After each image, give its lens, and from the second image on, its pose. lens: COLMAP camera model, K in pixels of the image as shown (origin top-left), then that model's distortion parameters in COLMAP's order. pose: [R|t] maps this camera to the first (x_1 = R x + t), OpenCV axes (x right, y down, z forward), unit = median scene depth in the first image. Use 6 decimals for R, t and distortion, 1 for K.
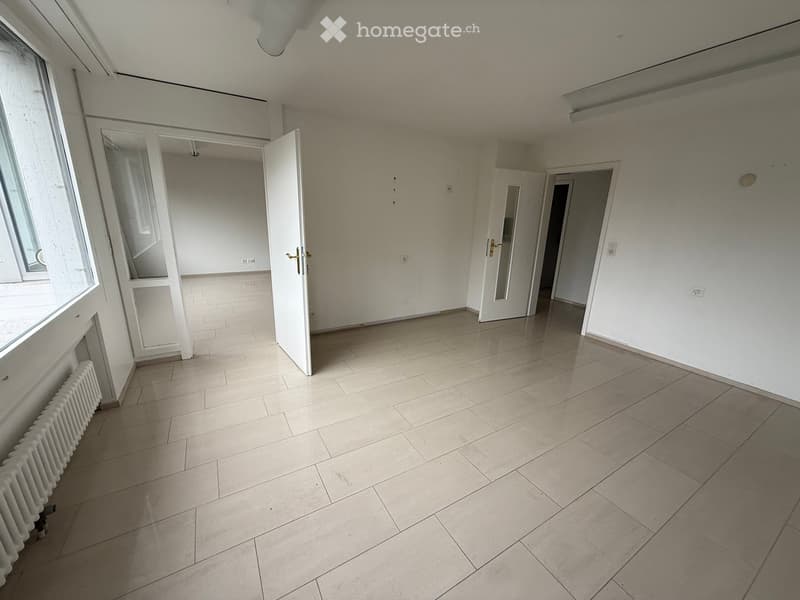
lens RADIAL K [[315.6, 0, 395.5], [0, 315.6, 300.7], [0, 0, 1]] dist [-0.002323, -0.000189]
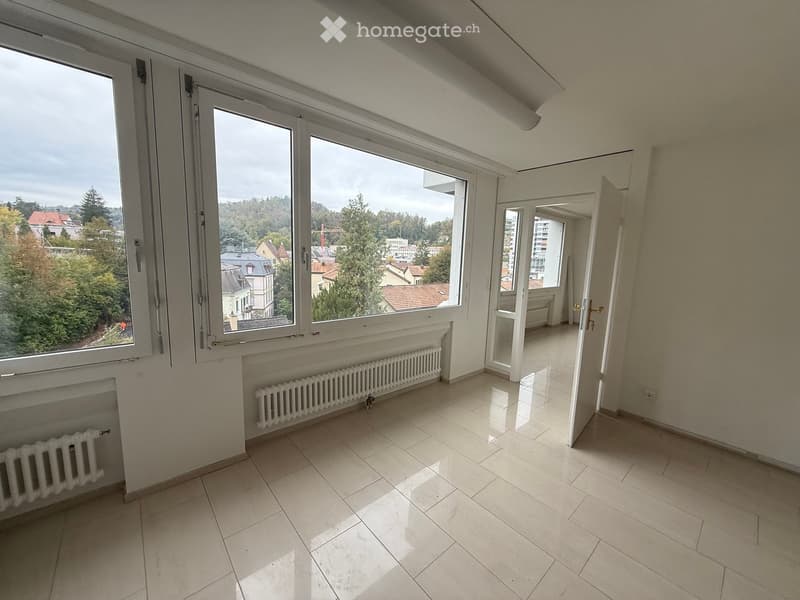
lens RADIAL K [[315.6, 0, 399.1], [0, 315.6, 301.7], [0, 0, 1]] dist [-0.002323, -0.000189]
pose [[0.190592, 0.115608, -0.974838, 0.408073], [-0.286777, 0.956280, 0.057339, -0.053500], [0.938847, 0.268633, 0.215413, 0.255239]]
